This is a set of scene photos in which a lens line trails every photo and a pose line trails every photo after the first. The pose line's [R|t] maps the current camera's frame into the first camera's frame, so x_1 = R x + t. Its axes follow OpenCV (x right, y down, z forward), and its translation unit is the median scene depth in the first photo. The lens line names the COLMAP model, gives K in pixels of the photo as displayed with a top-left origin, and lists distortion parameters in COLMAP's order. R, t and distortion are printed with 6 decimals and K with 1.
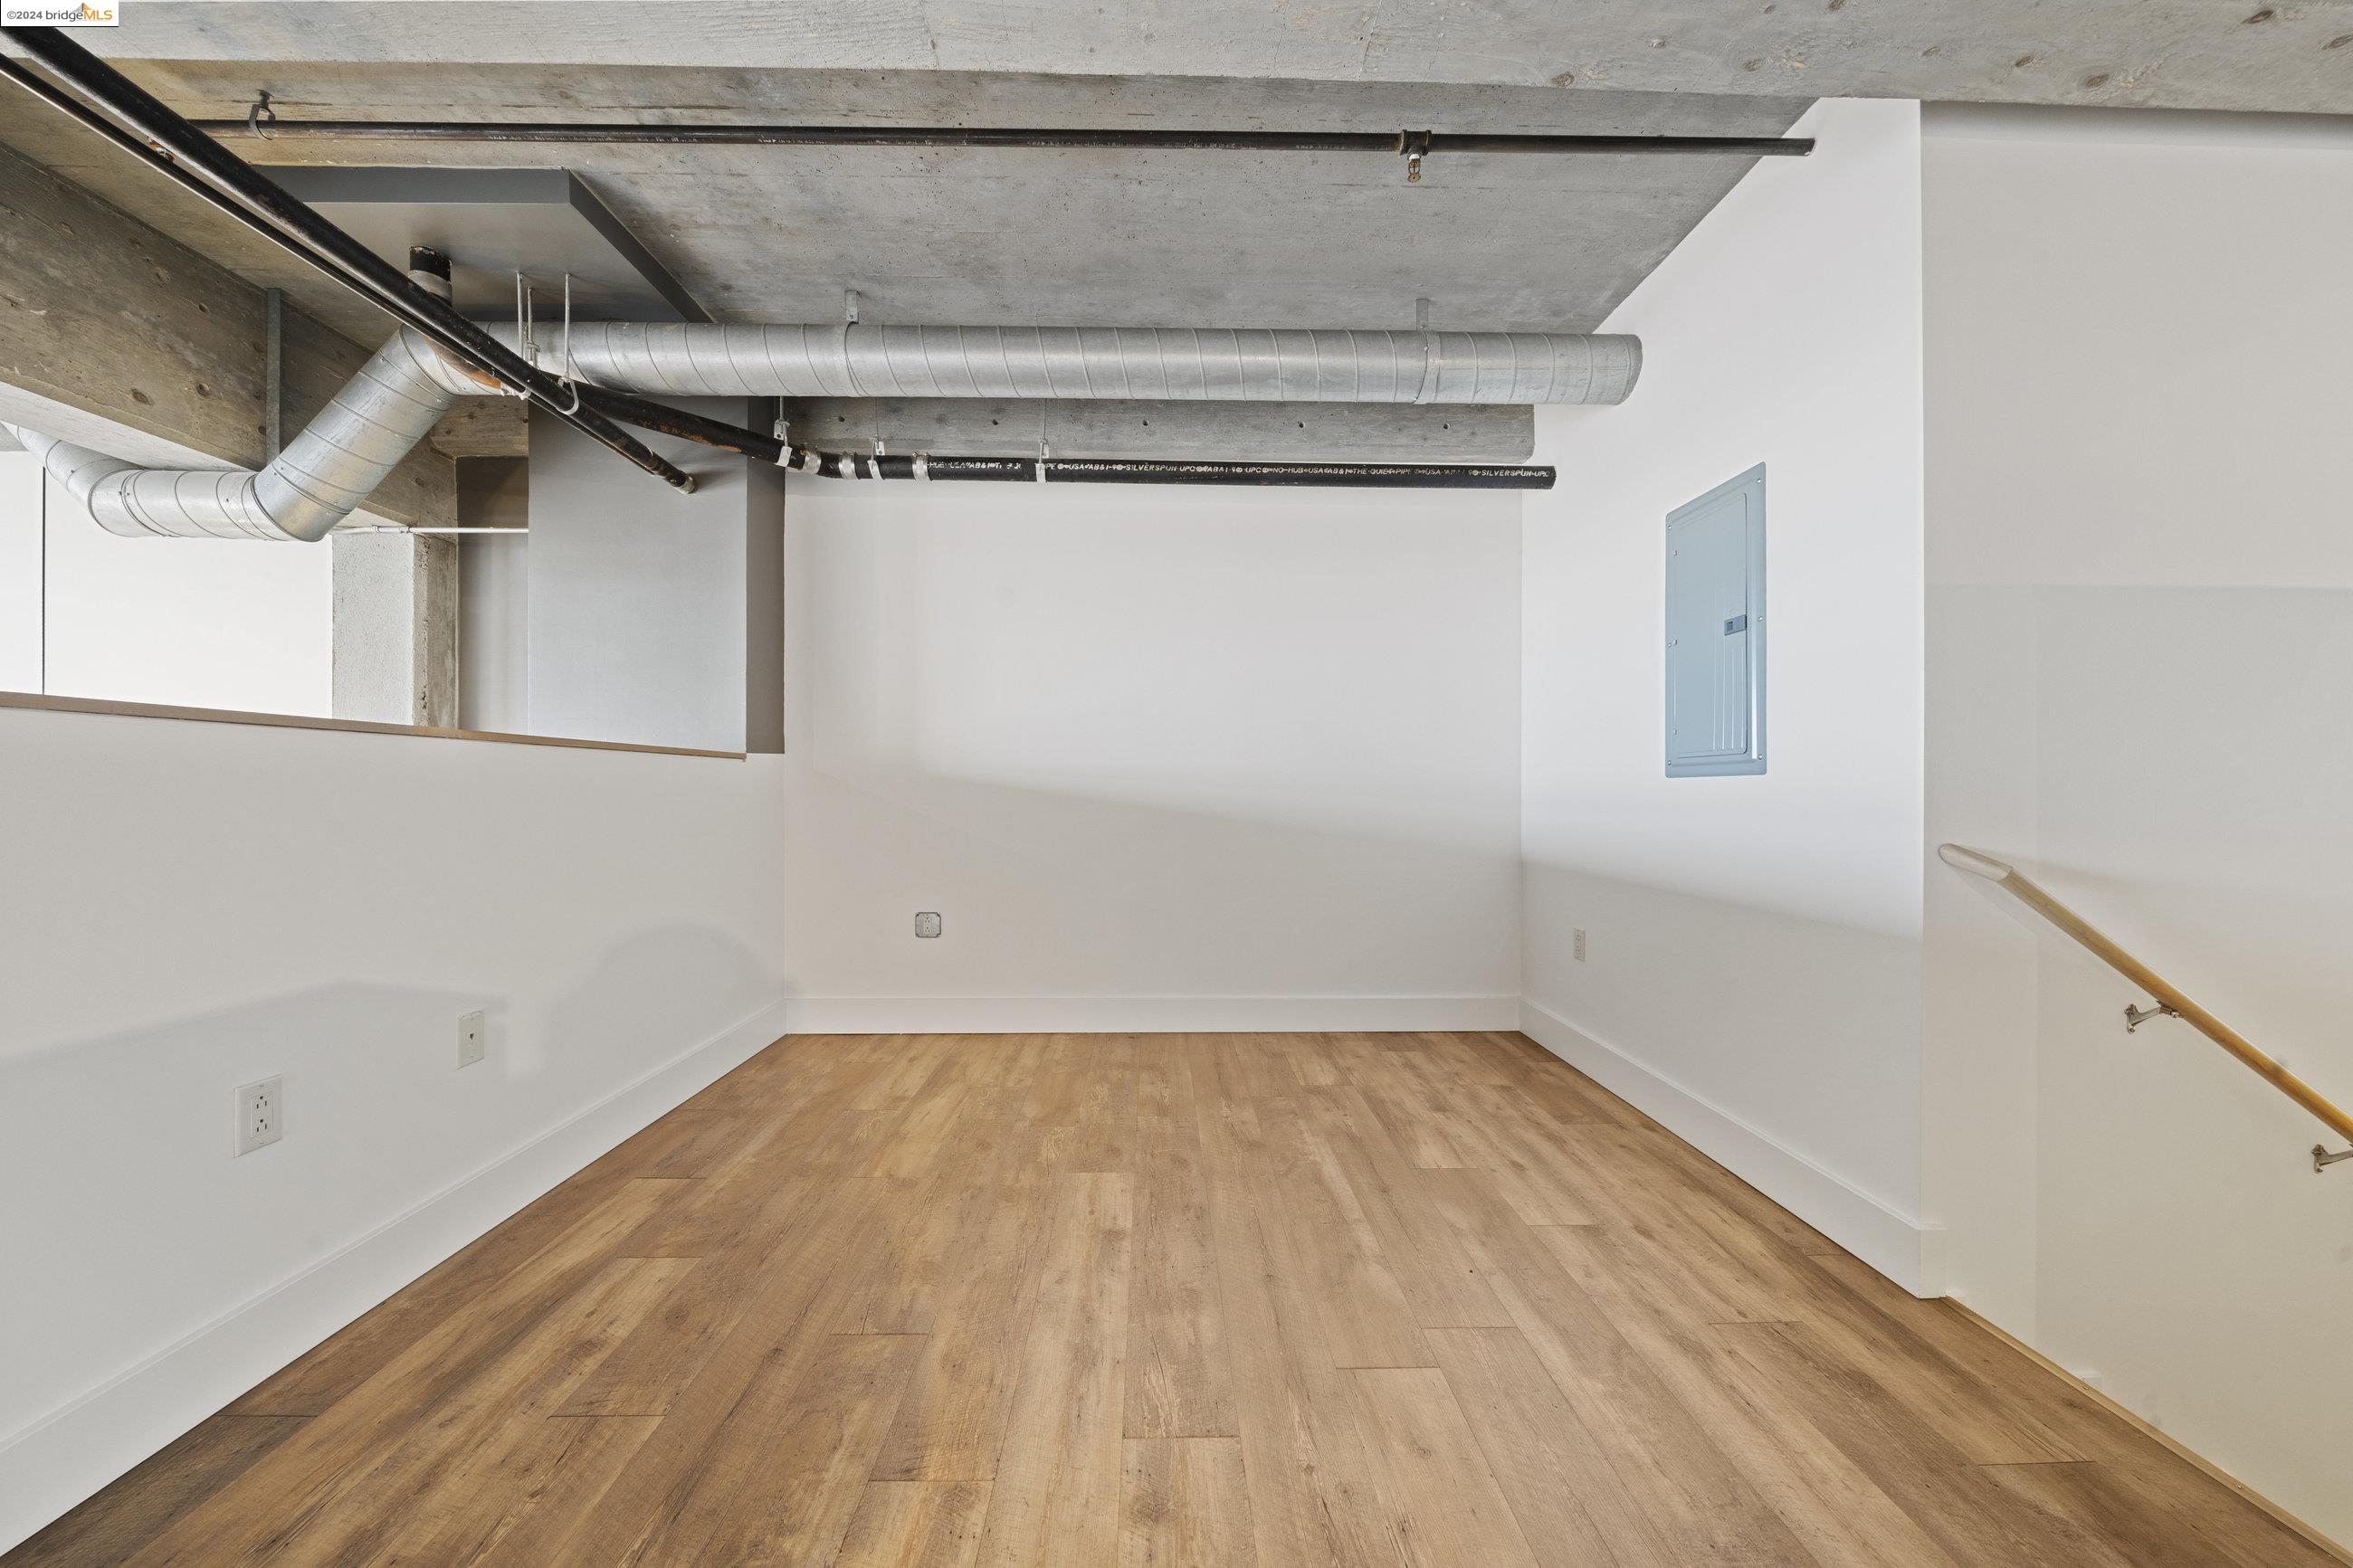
lens RADIAL K [[798.5, 0, 1166.1], [0, 798.5, 781.4], [0, 0, 1]] dist [-0.006584, -0.000064]
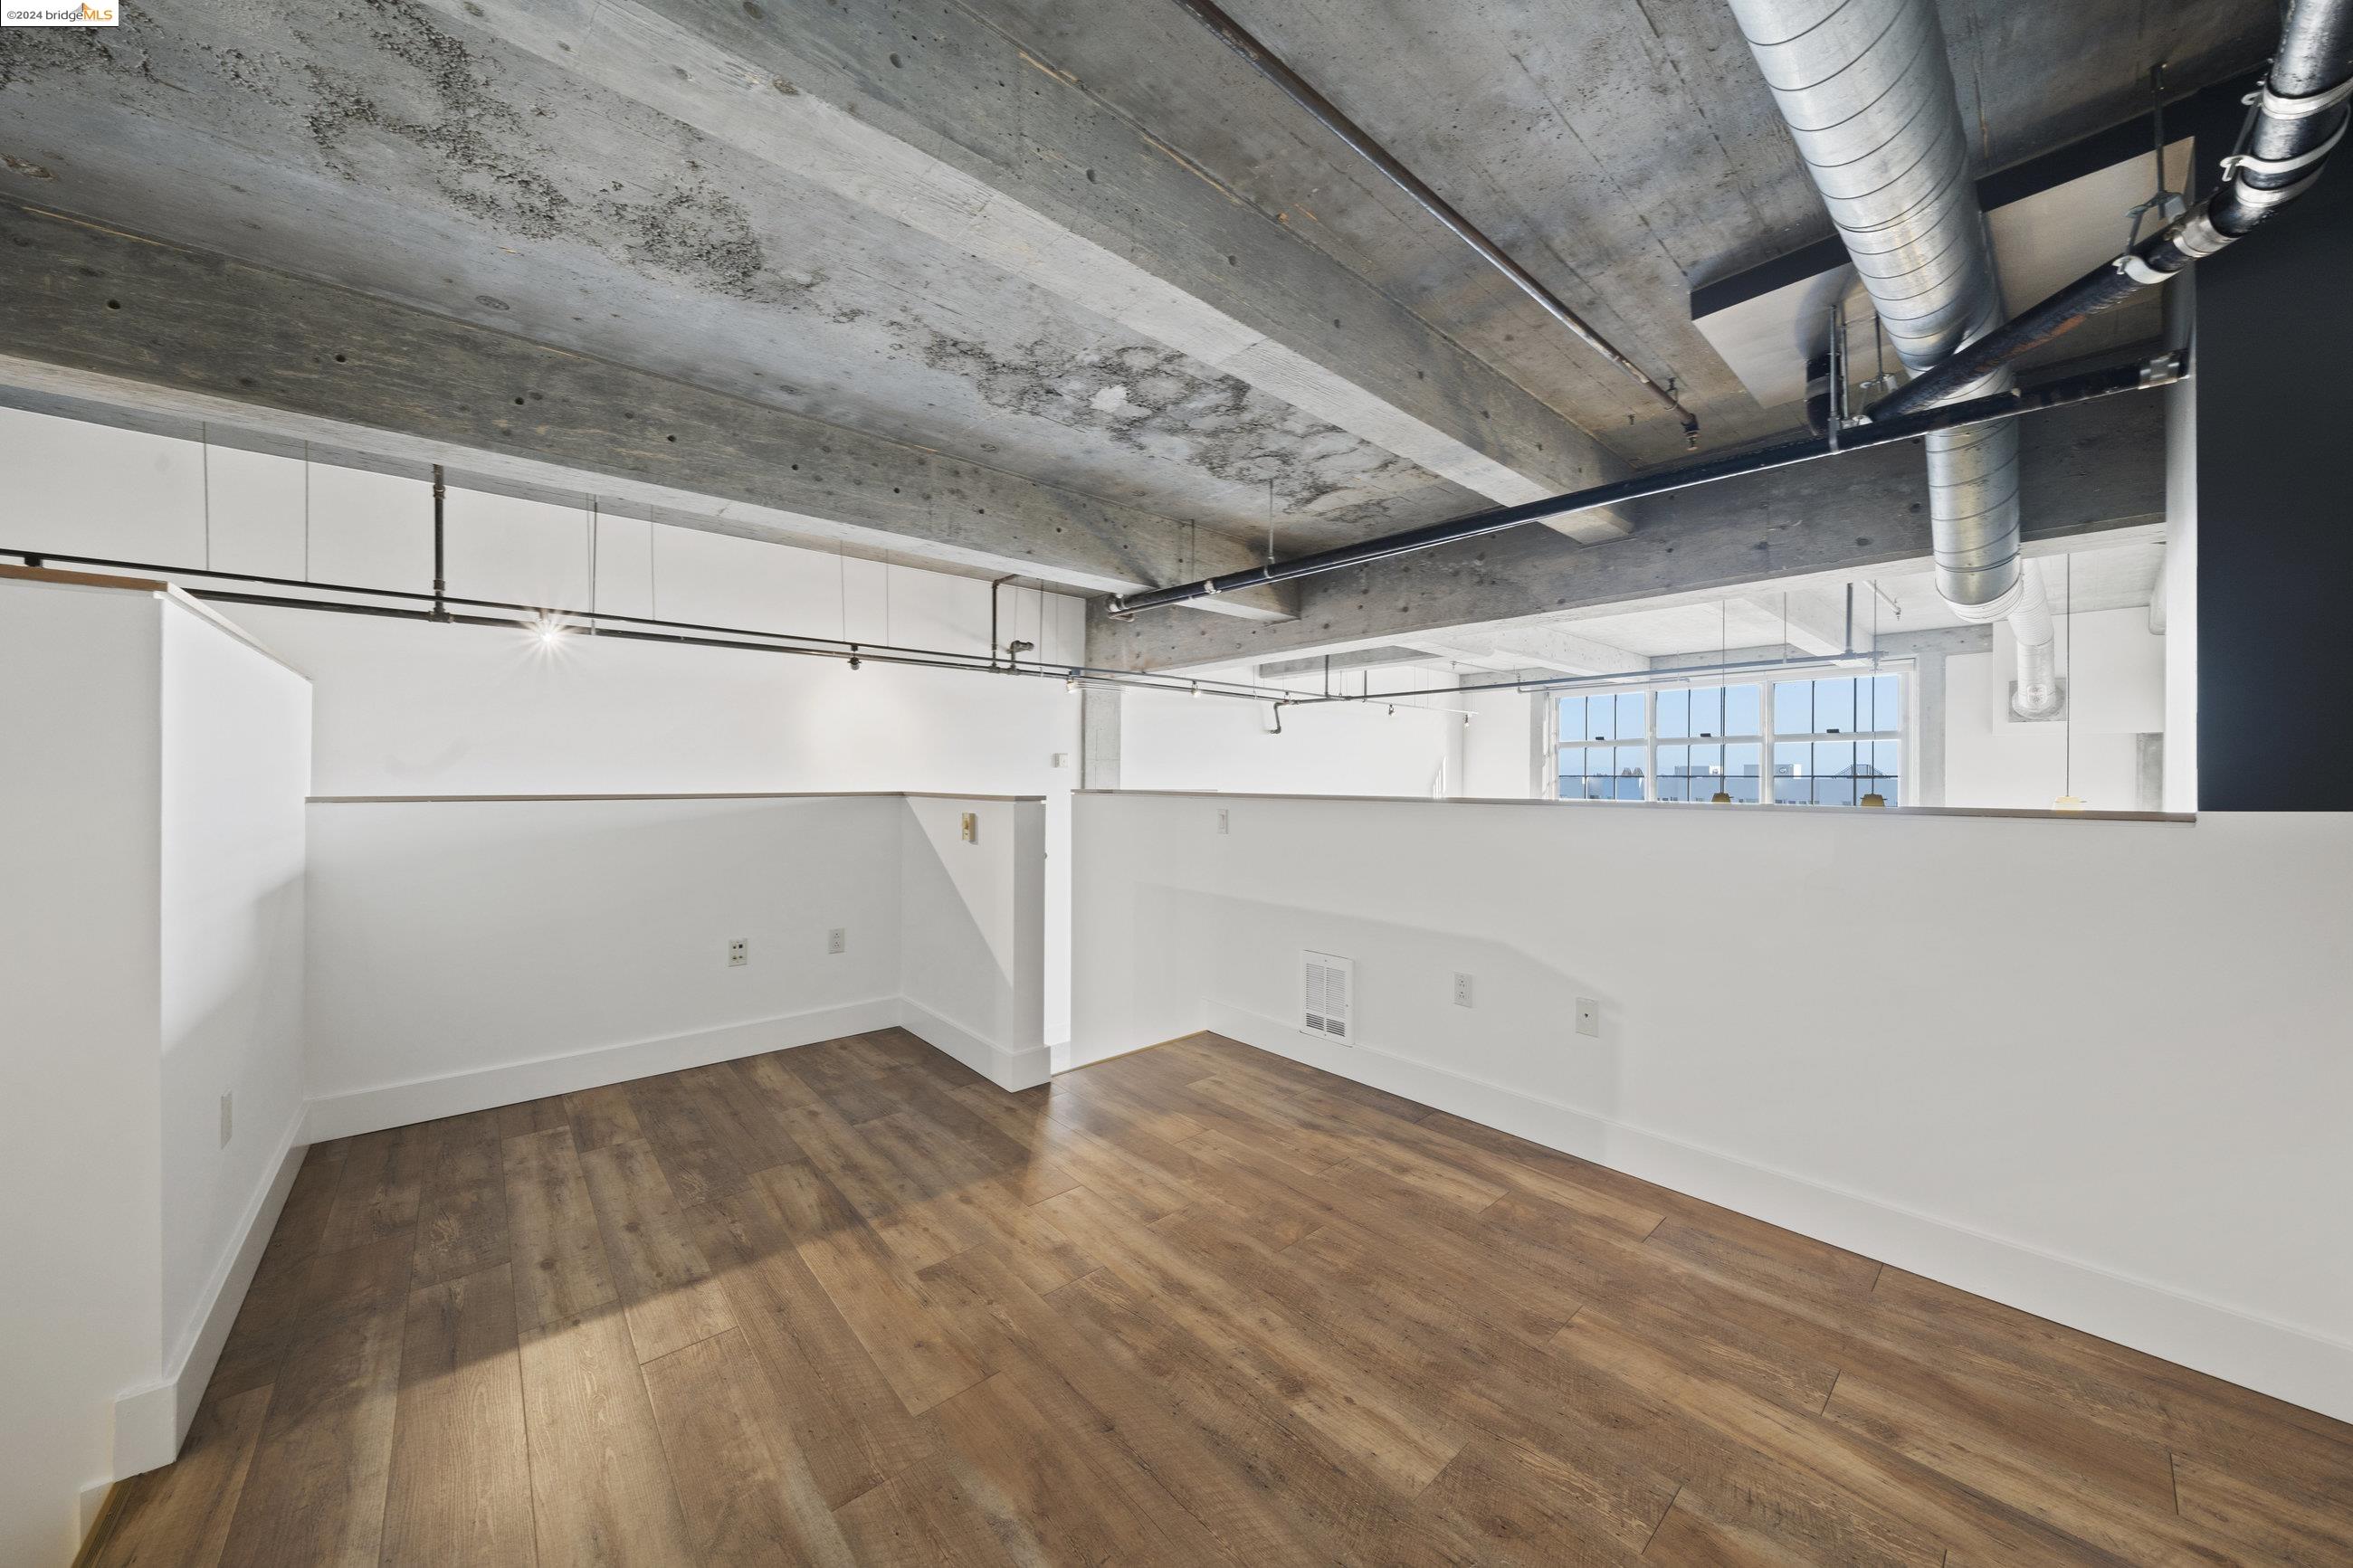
lens RADIAL K [[798.5, 0, 1175.3], [0, 798.5, 776.7], [0, 0, 1]] dist [-0.006584, -0.000064]
pose [[-0.762735, -0.004982, -0.646692, 0.515751], [0.002043, 0.999947, -0.010113, -0.079014], [0.646708, -0.009035, -0.762684, 1.368319]]
